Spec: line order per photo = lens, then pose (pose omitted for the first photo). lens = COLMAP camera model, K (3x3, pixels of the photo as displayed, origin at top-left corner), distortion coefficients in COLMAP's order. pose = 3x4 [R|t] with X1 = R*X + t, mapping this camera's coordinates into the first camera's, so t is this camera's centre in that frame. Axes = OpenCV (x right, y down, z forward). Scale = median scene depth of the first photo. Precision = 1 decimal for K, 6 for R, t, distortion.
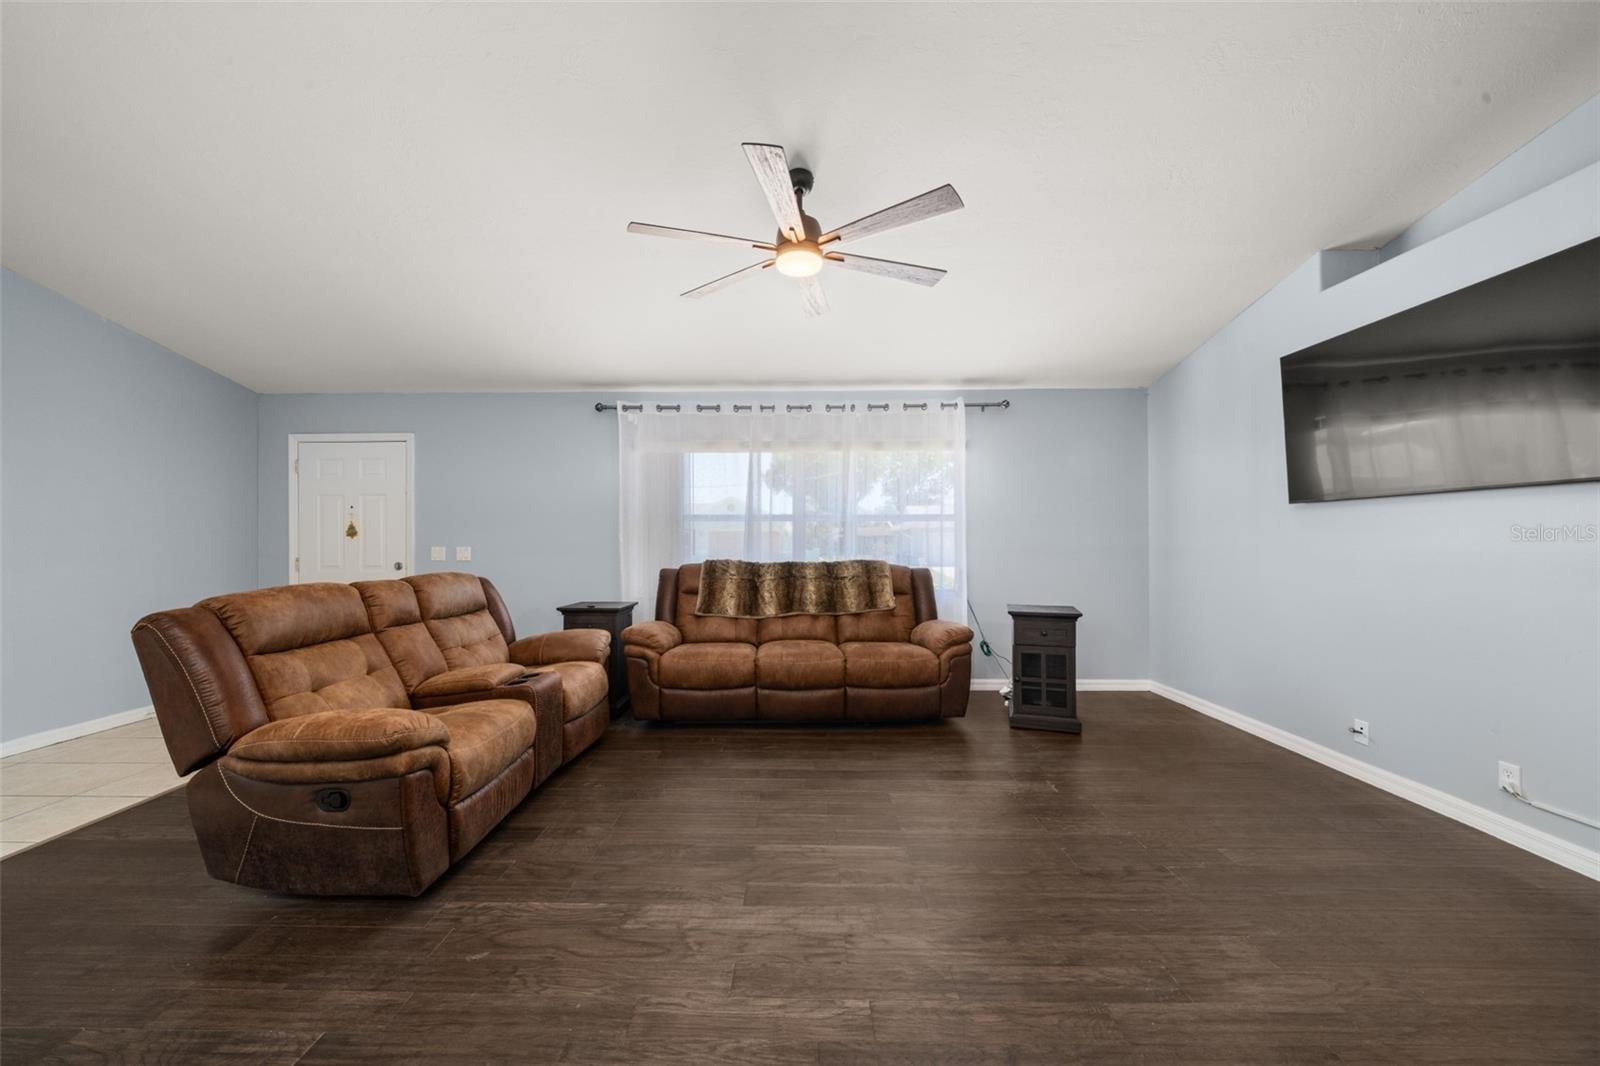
lens RADIAL K [[580.4, 0, 792.4], [0, 580.4, 534.5], [0, 0, 1]] dist [-0.005725, 0.000392]
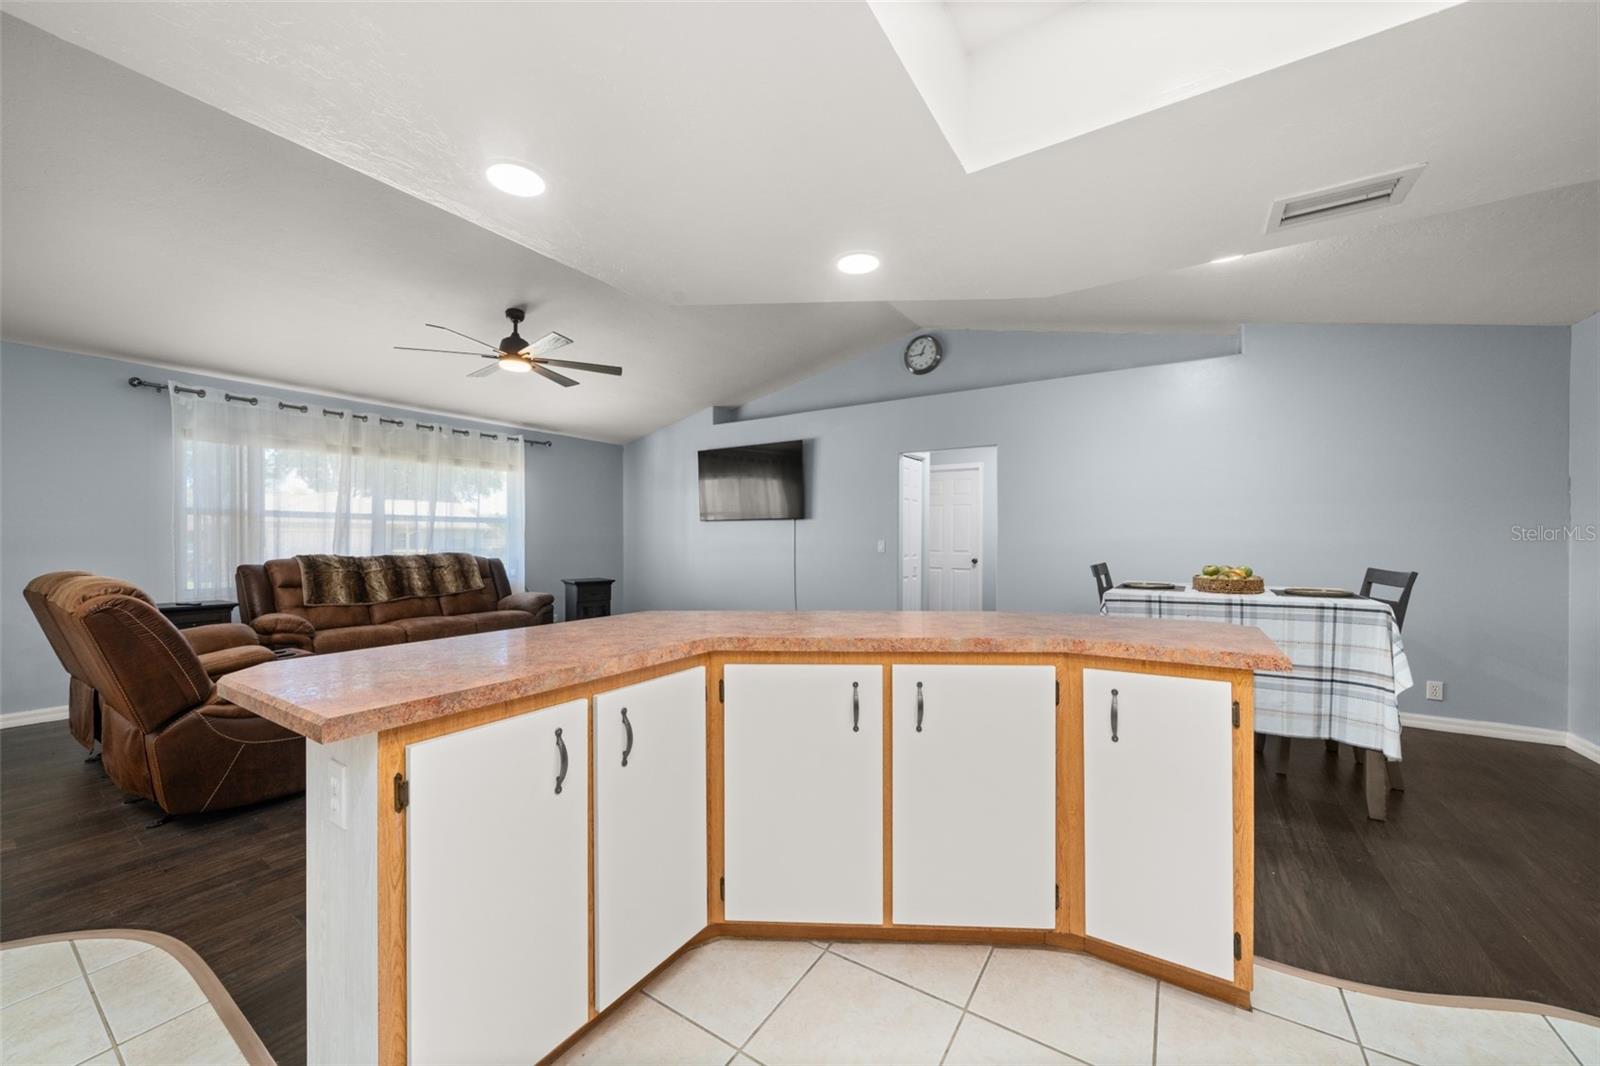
lens RADIAL K [[580.4, 0, 784.7], [0, 580.4, 536.9], [0, 0, 1]] dist [-0.005725, 0.000392]
pose [[0.540936, 0.005381, 0.841047, -0.574164], [-0.011531, 0.999933, 0.001019, 0.000040], [-0.840985, -0.010249, 0.540961, -0.309506]]
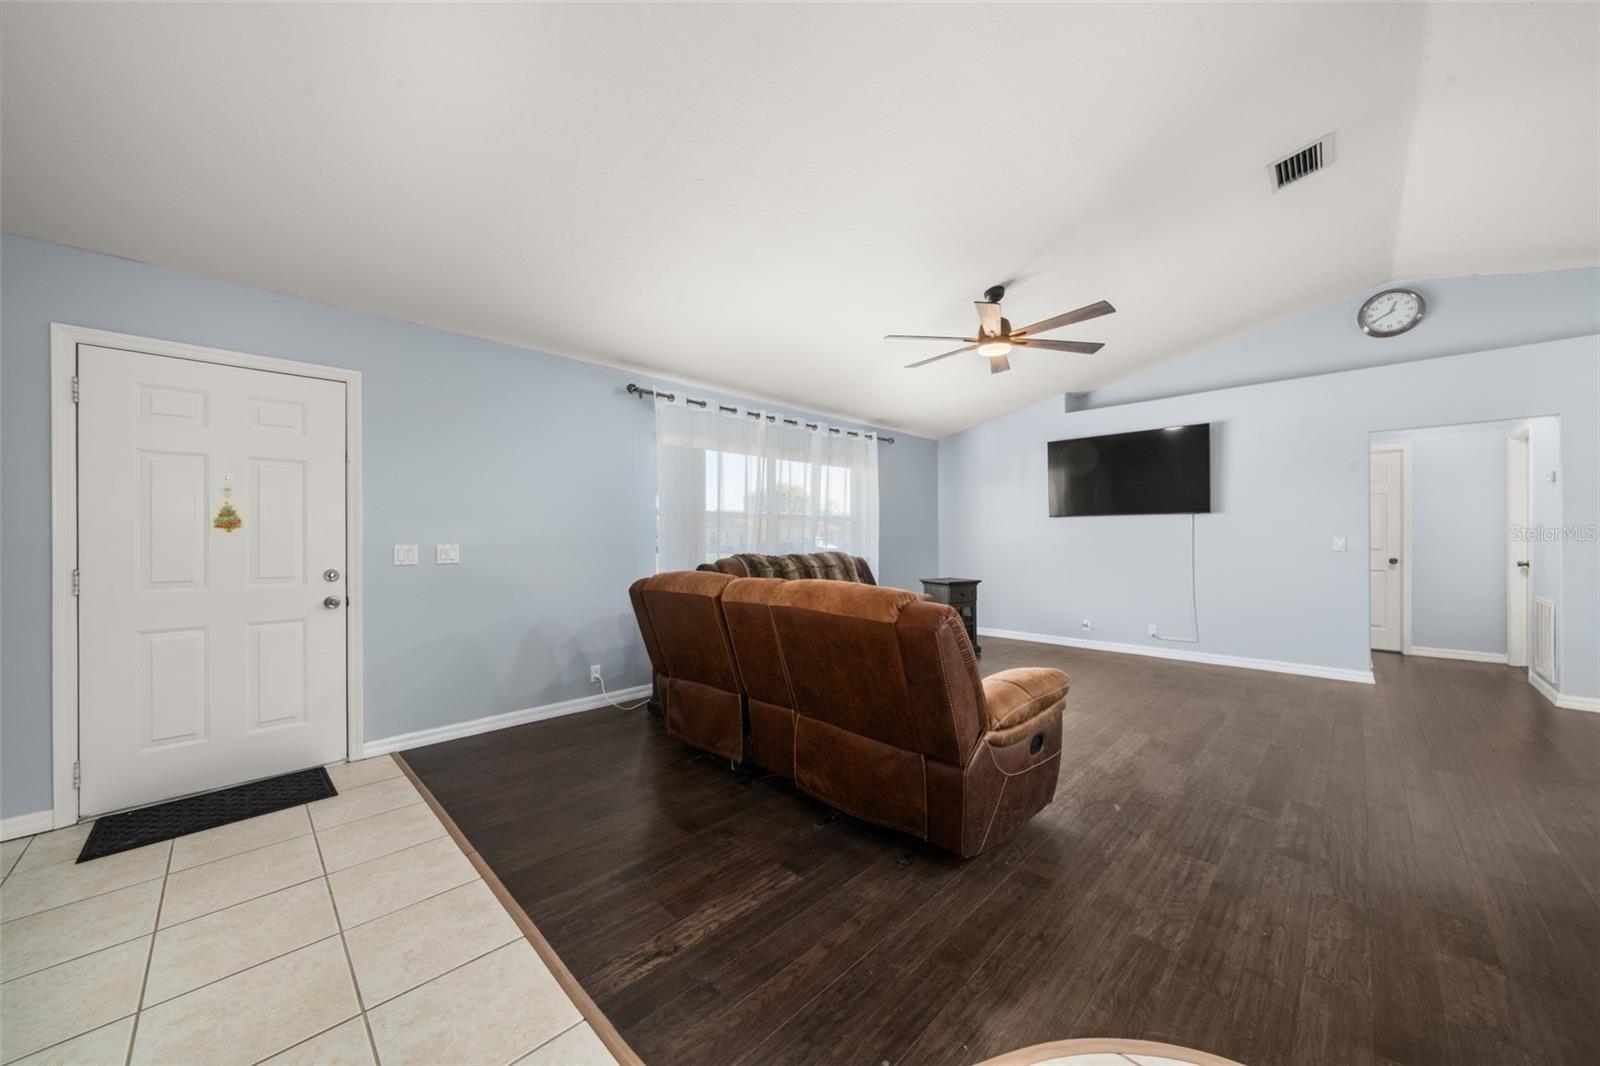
lens RADIAL K [[554.0, 0, 790.6], [0, 554.0, 537.4], [0, 0, 1]] dist [-0.008168, 0.000190]
pose [[0.703985, -0.000862, 0.710215, -0.835979], [-0.006577, 0.999948, 0.007733, 0.005035], [-0.710185, -0.010115, 0.703943, 0.228574]]
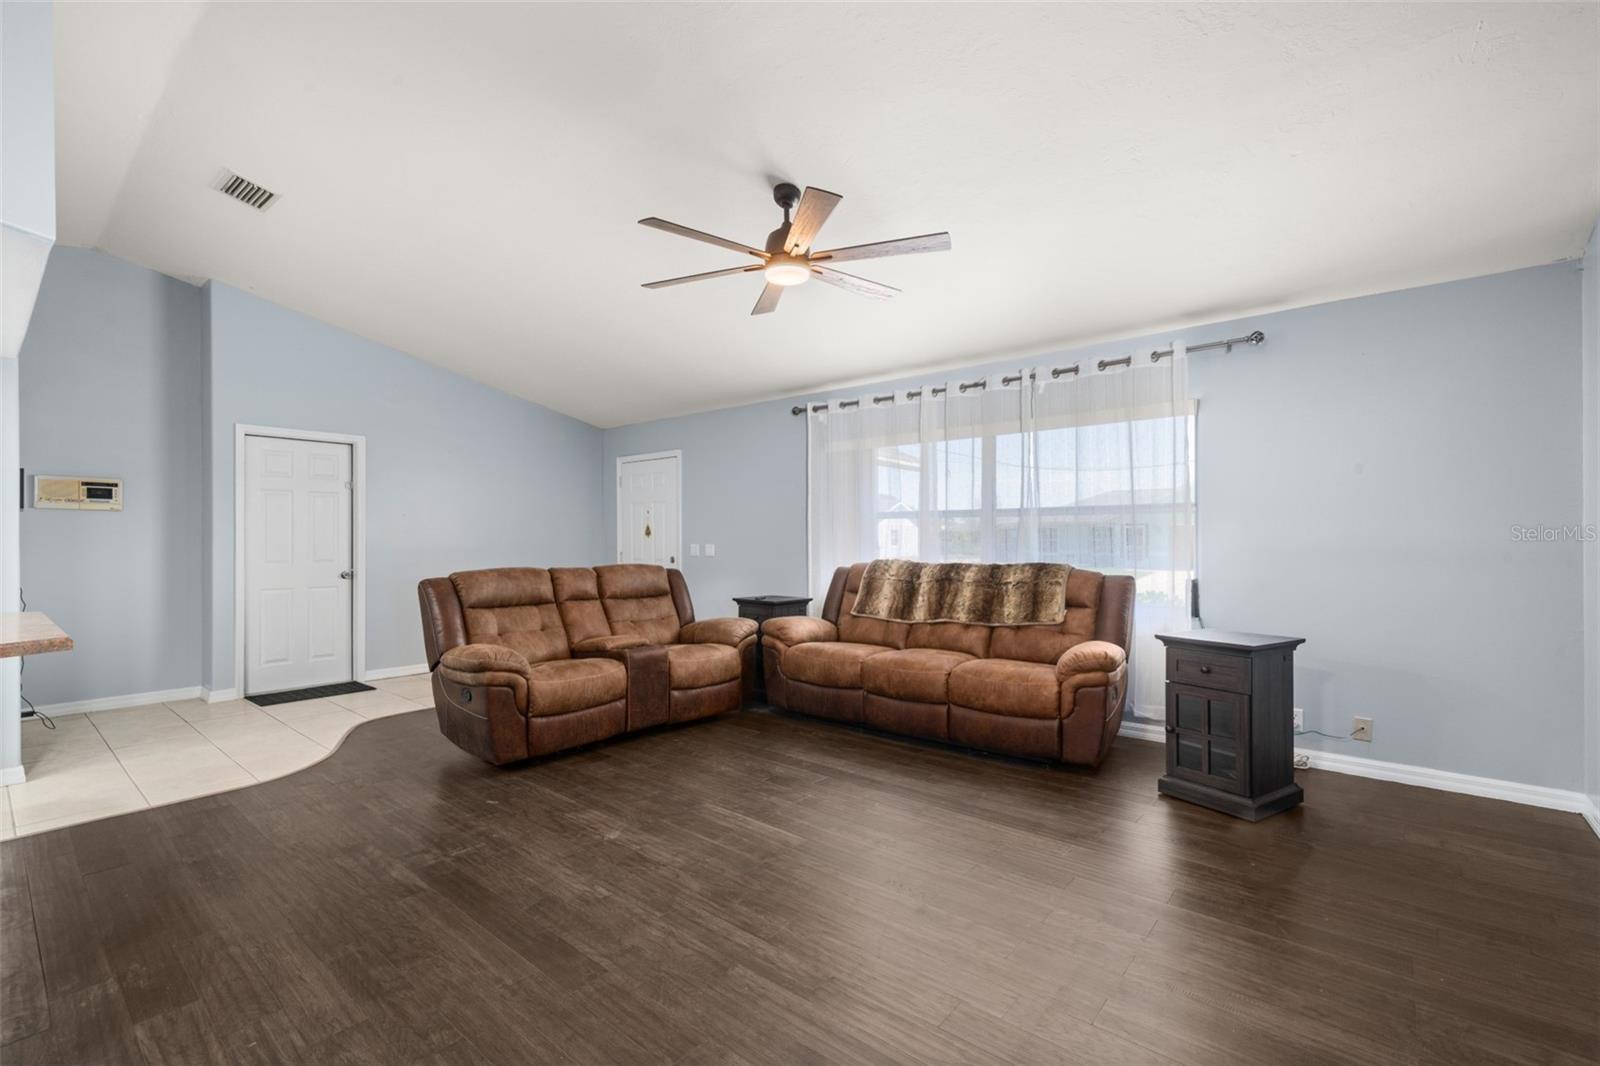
lens RADIAL K [[703.7, 0, 789.7], [0, 703.7, 534.7], [0, 0, 1]] dist [0.003060, -0.000711]
pose [[0.770654, -0.003904, -0.637242, 0.503889], [0.007283, 0.999970, 0.002681, -0.000453], [0.637212, -0.006707, 0.770659, 0.014648]]
